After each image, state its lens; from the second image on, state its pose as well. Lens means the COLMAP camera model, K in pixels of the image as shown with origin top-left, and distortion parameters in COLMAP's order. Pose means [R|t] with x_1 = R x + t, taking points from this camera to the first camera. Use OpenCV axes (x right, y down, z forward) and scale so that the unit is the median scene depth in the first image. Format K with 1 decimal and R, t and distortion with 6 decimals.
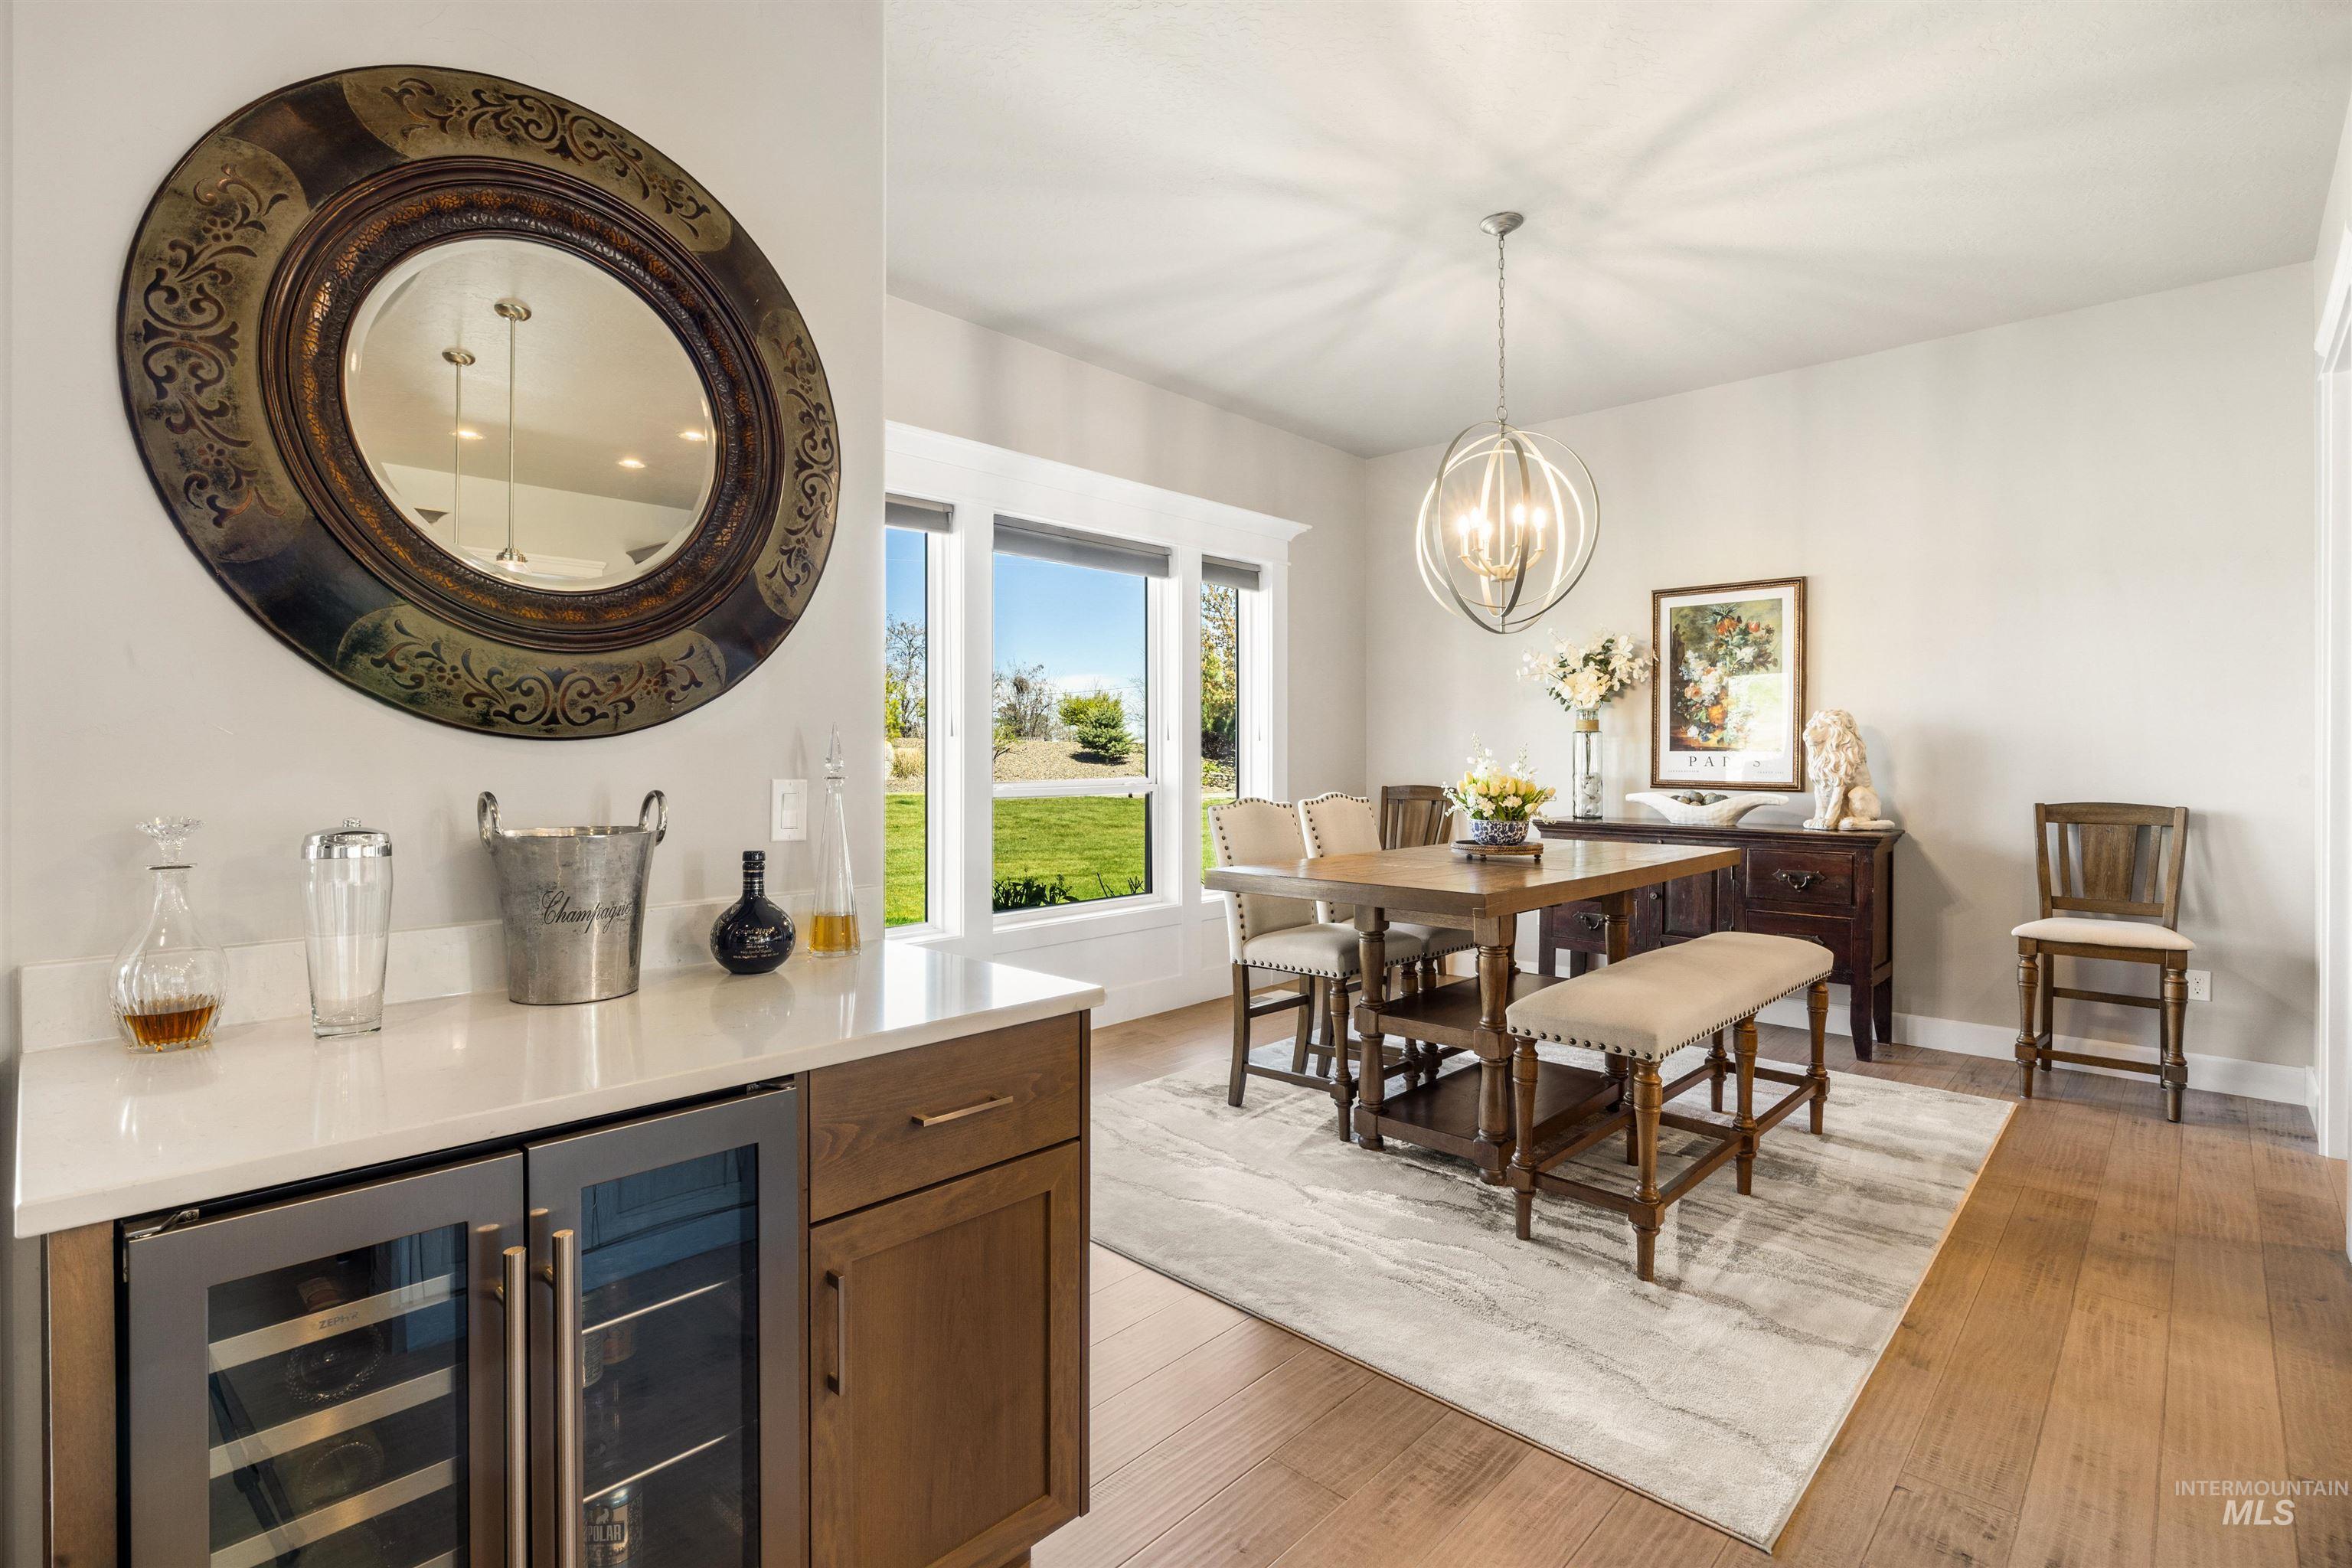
lens RADIAL K [[1119.5, 0, 1171.2], [0, 1119.5, 763.6], [0, 0, 1]] dist [-0.009447, 0.000026]
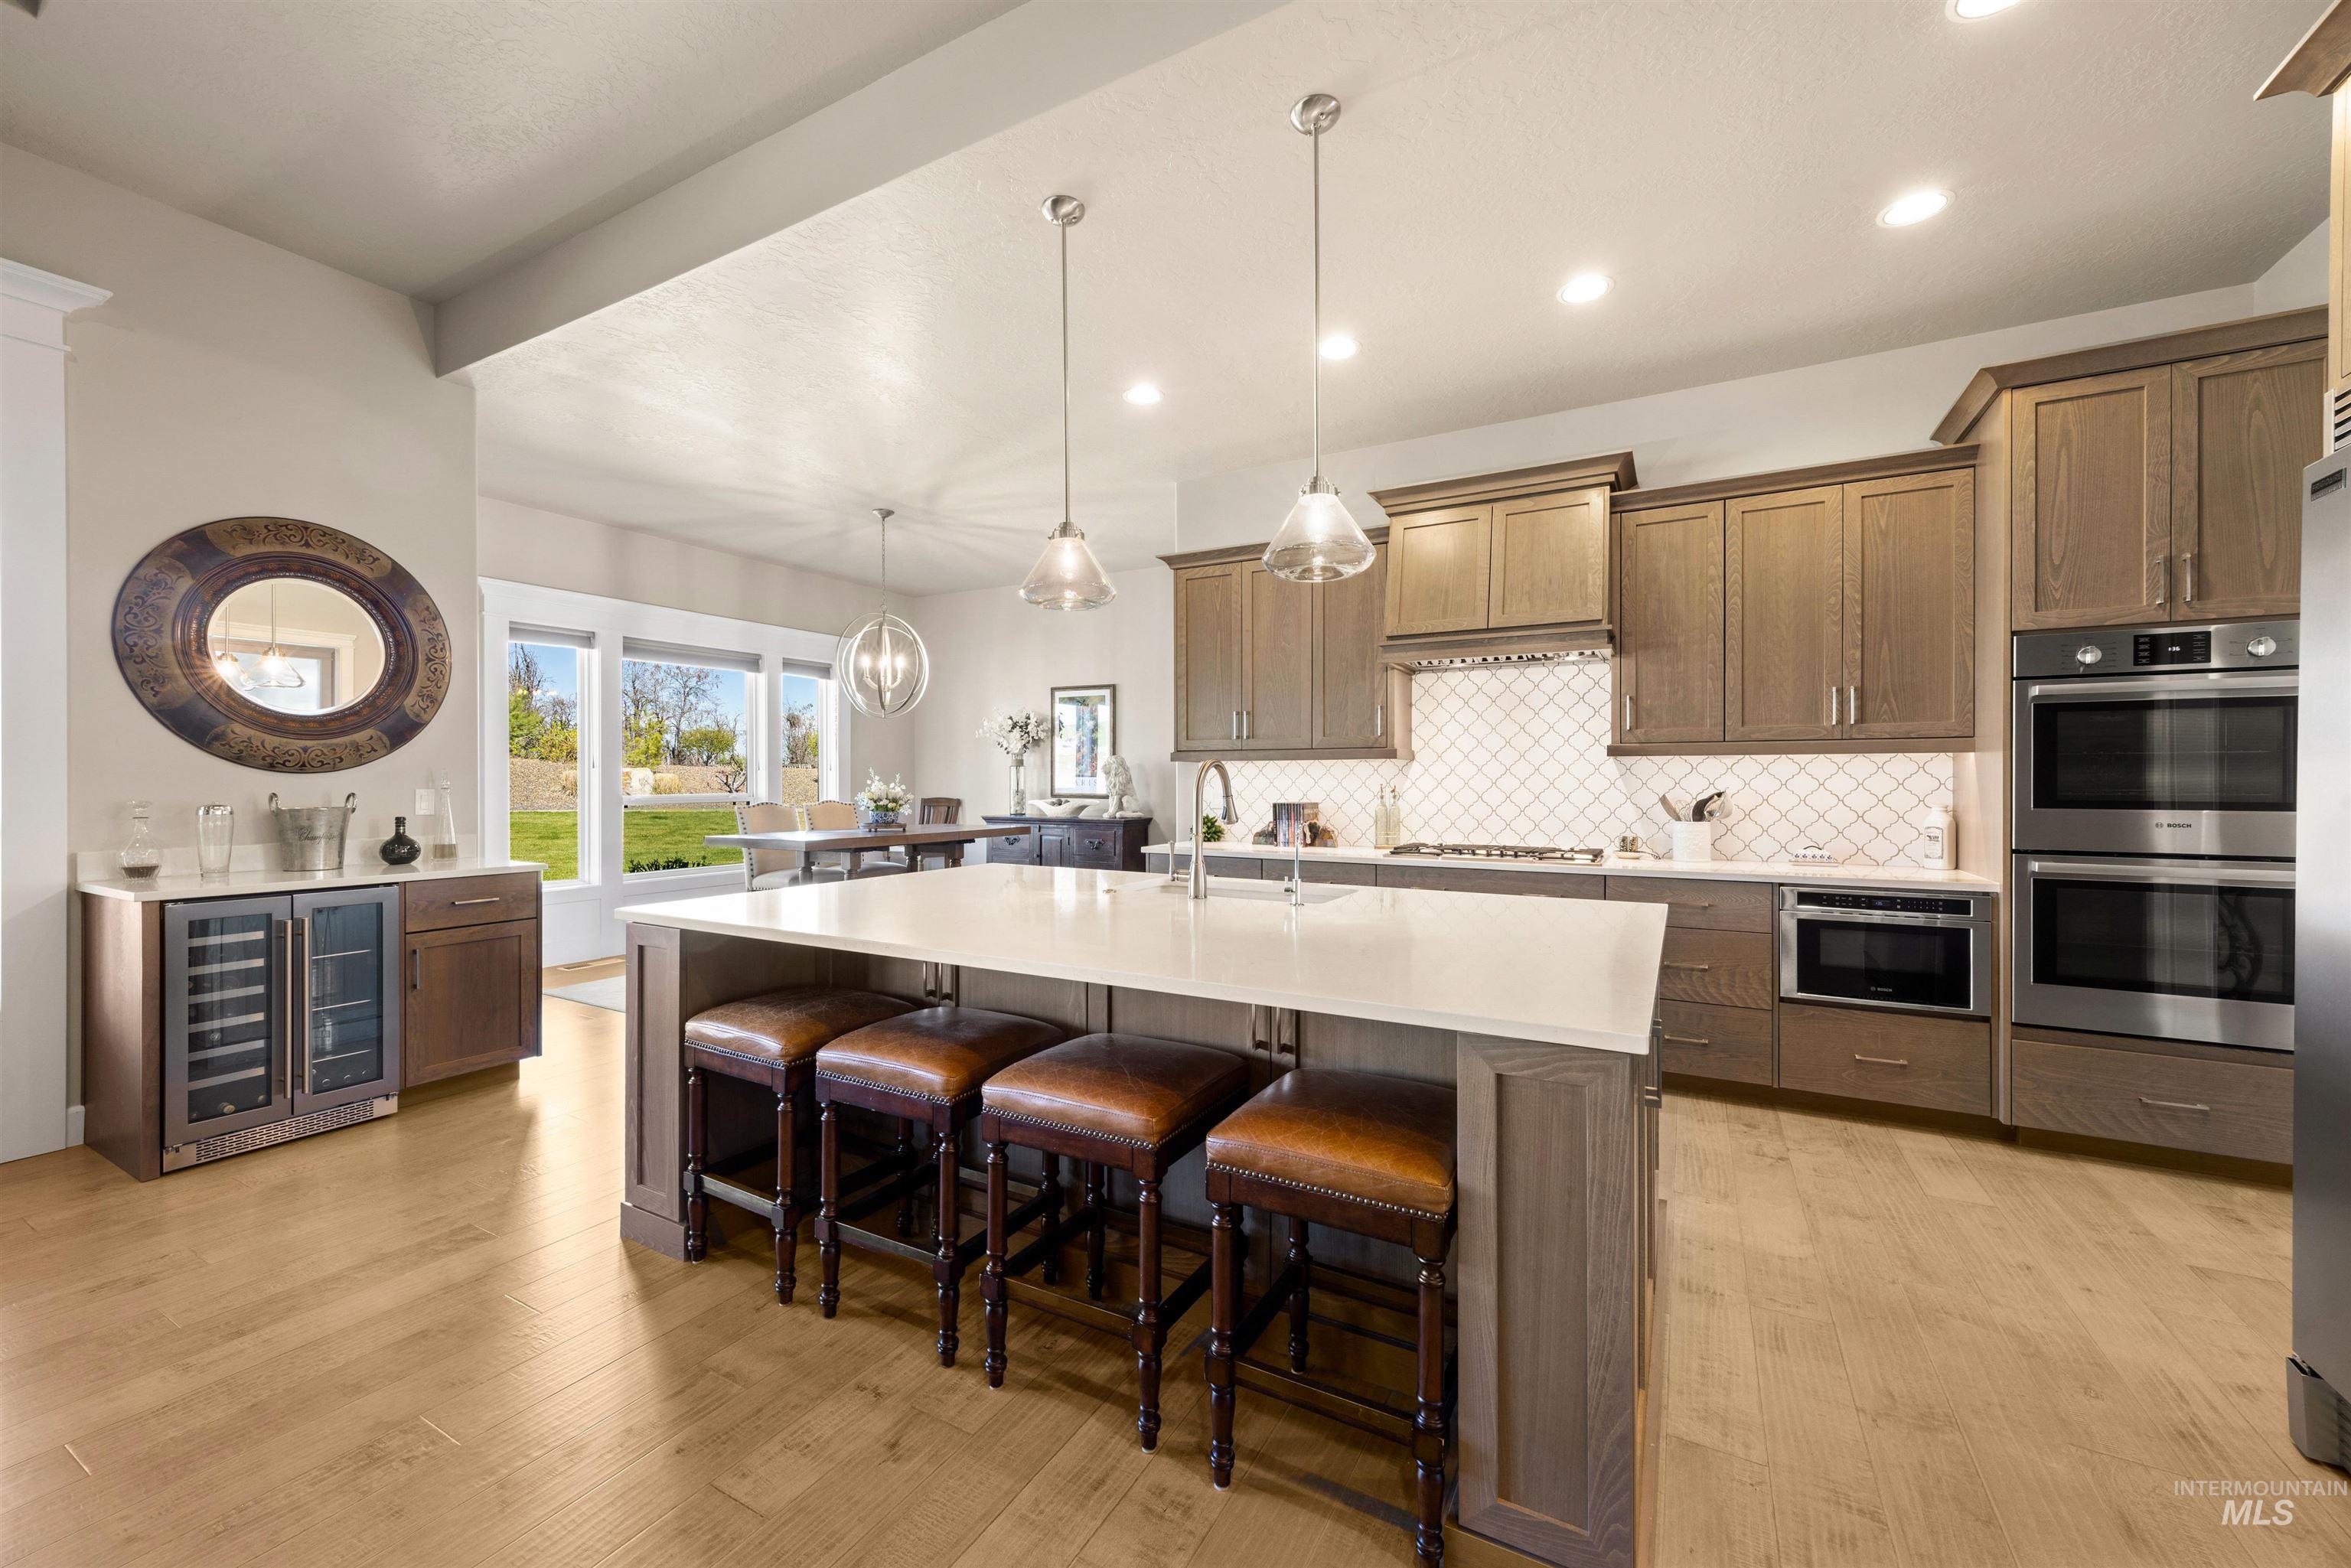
lens RADIAL K [[891.9, 0, 1168.9], [0, 891.9, 785.3], [0, 0, 1]] dist [0.001390, -0.000019]
pose [[0.966708, -0.001979, 0.255876, 0.801679], [0.002203, 0.999997, -0.000589, 0.011303], [-0.255874, 0.001133, 0.966709, -1.418216]]
